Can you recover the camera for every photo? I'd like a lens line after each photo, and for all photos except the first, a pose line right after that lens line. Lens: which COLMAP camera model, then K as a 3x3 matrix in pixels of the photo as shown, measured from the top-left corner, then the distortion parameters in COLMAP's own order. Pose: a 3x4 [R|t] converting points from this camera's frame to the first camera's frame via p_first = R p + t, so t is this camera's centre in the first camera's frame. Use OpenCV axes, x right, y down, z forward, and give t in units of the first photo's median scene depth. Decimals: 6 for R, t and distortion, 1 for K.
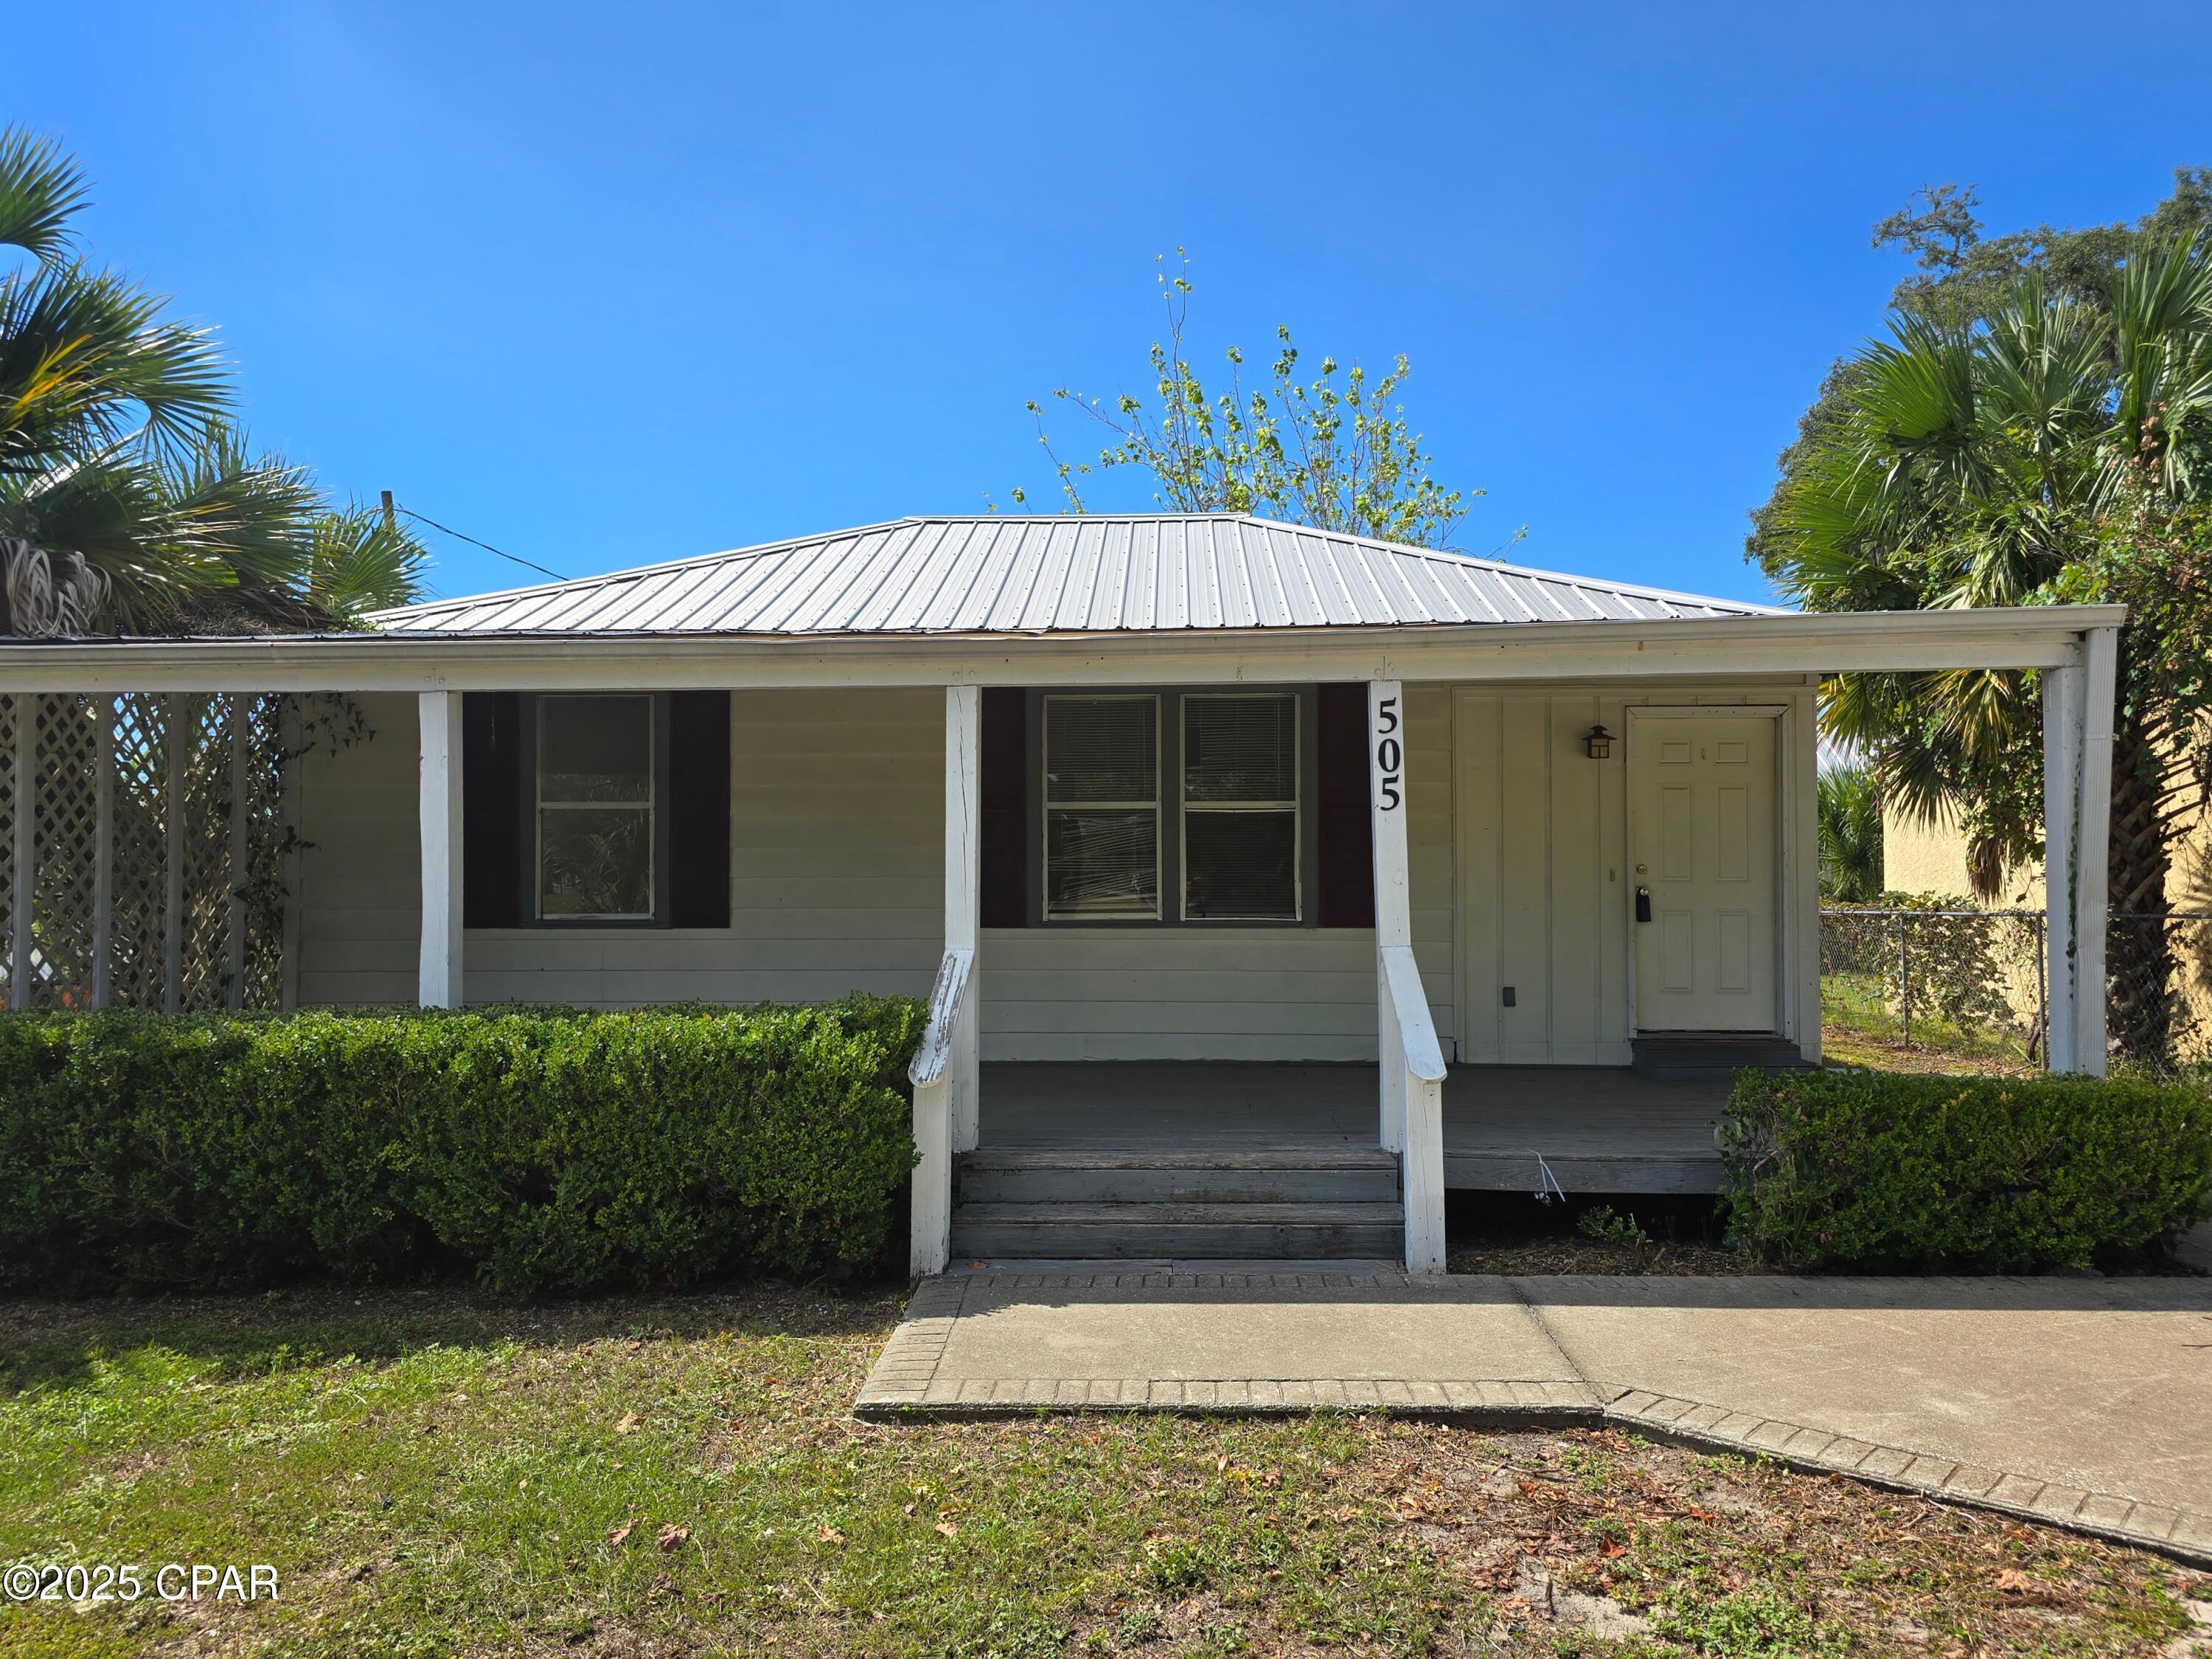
lens RADIAL K [[1489.0, 0, 1118.5], [0, 1489.0, 836.1], [0, 0, 1]] dist [0.041171, -0.029798]
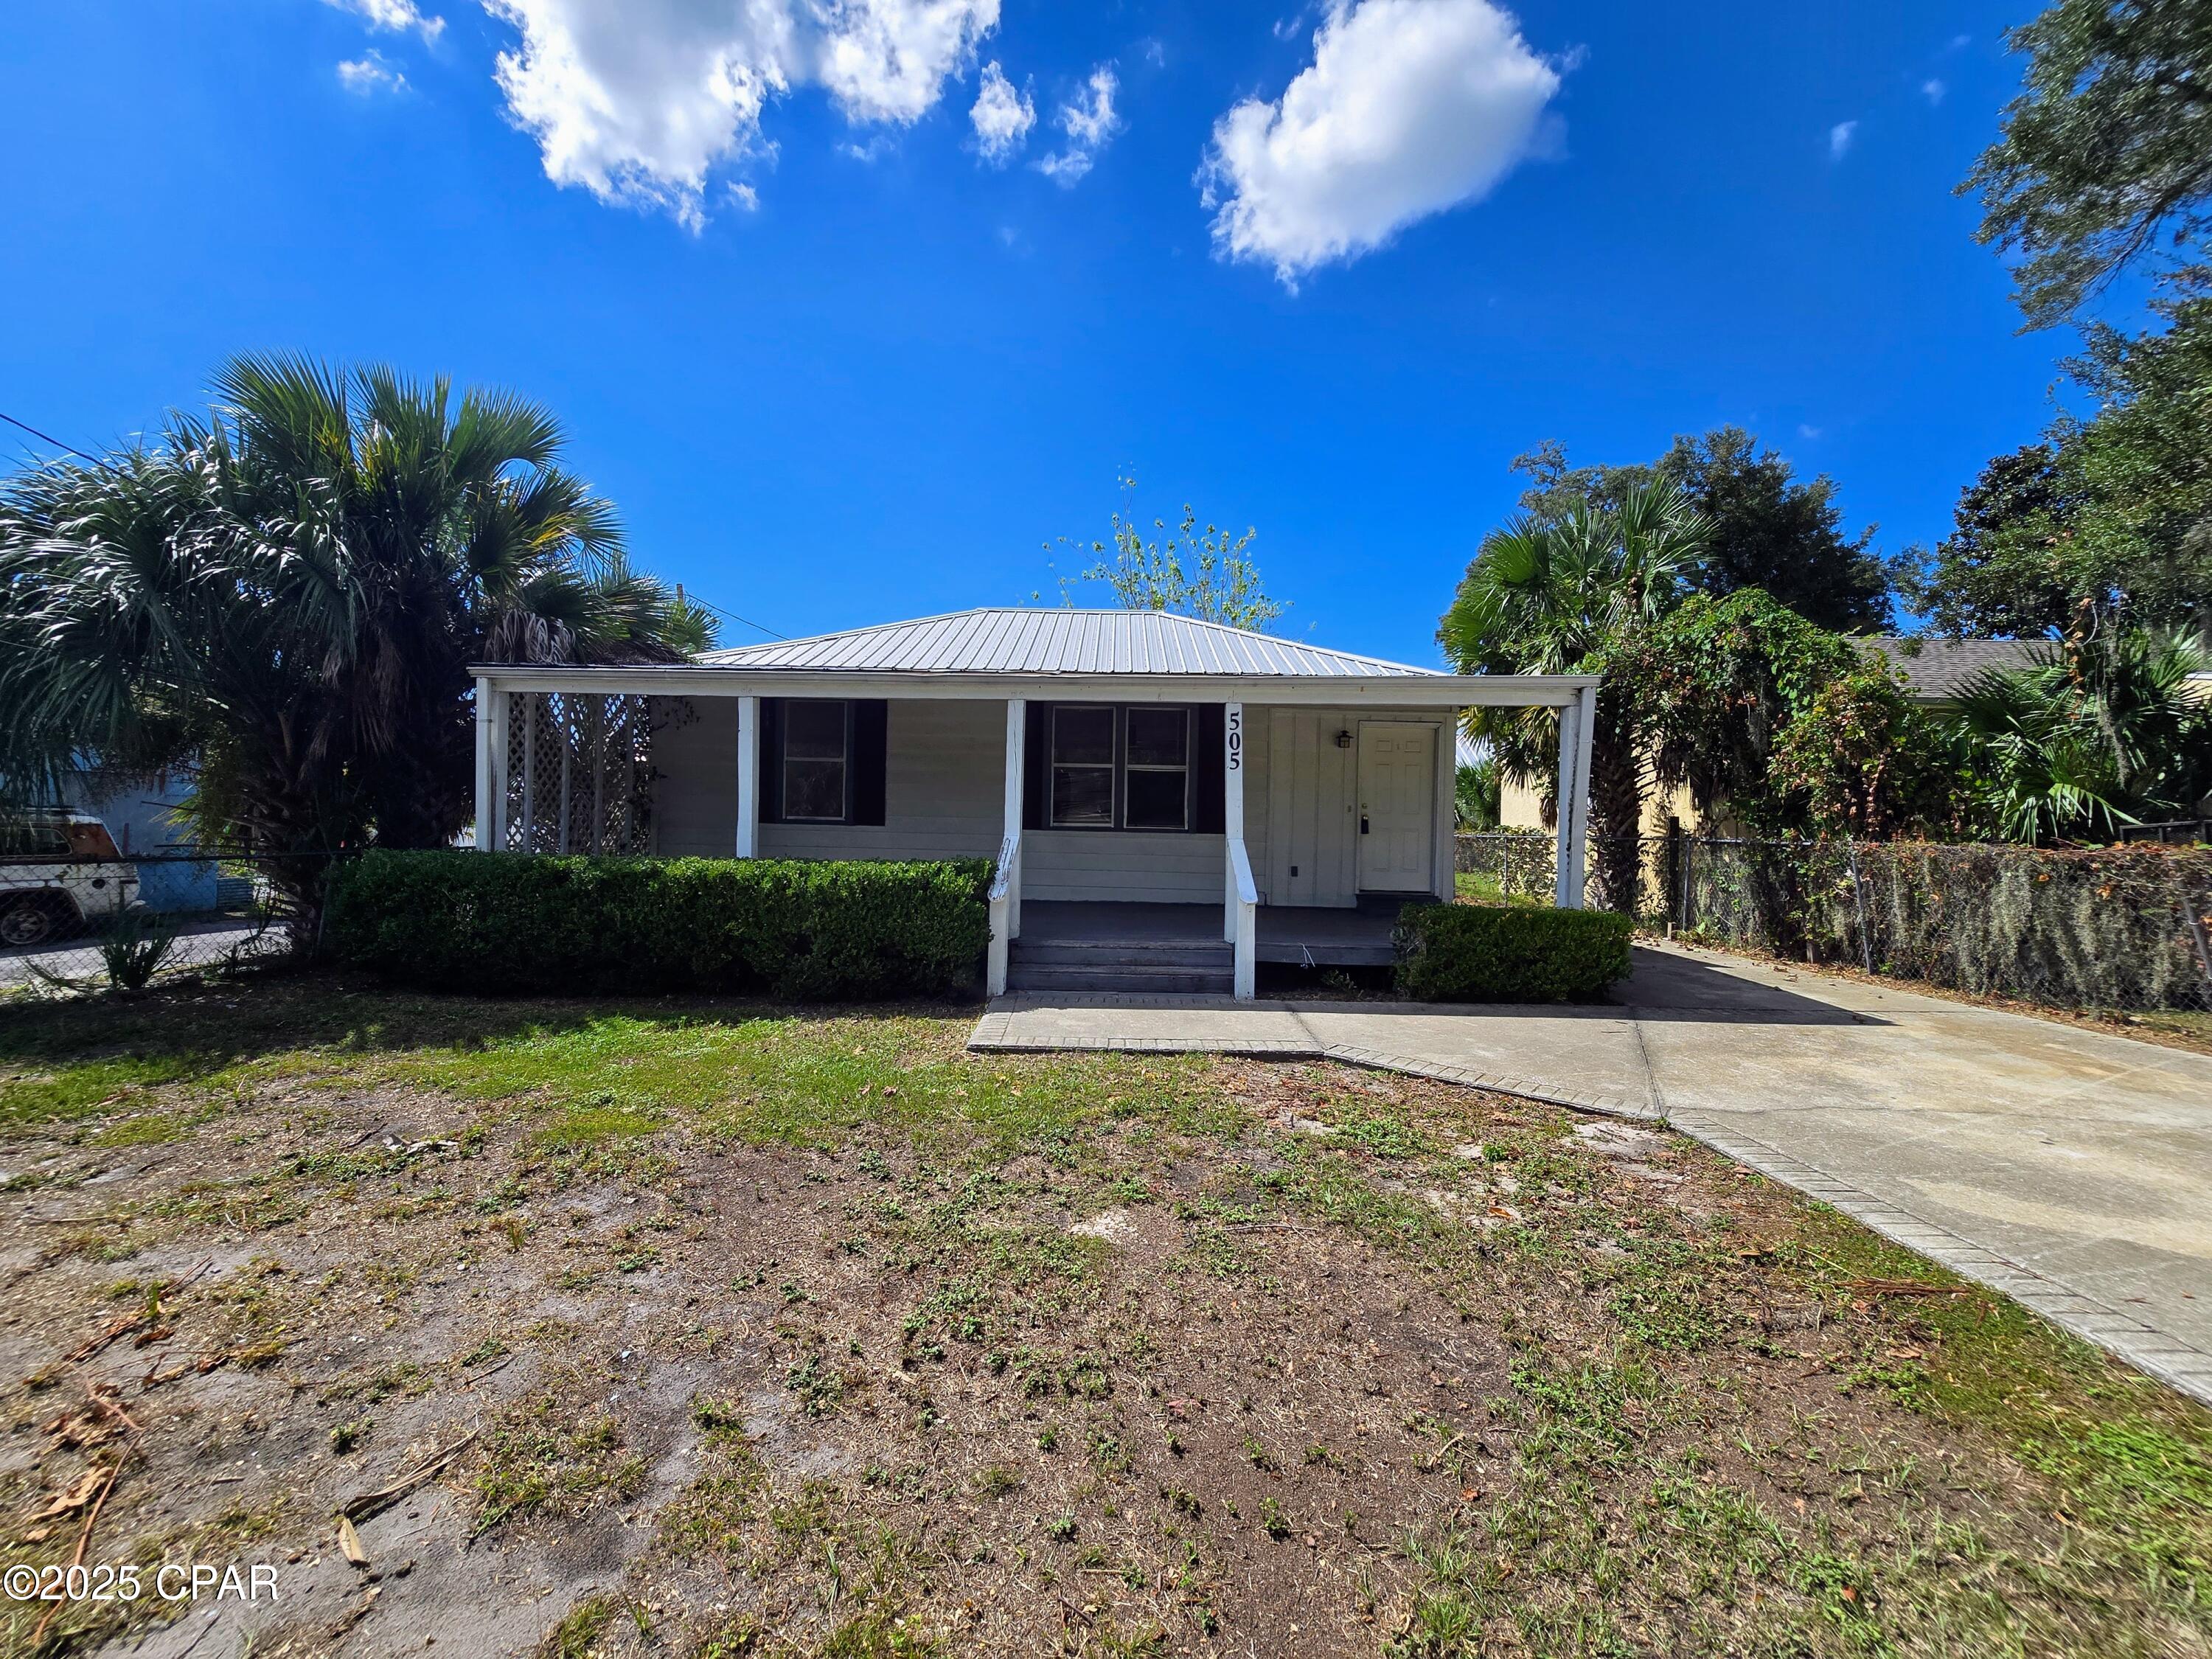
lens RADIAL K [[901.8, 0, 1092.9], [0, 901.8, 828.4], [0, 0, 1]] dist [-0.001093, -0.000056]
pose [[0.999547, 0.023078, 0.019298, -0.024699], [-0.023732, 0.999127, 0.034385, 0.023774], [-0.018487, -0.034827, 0.999222, -0.183995]]
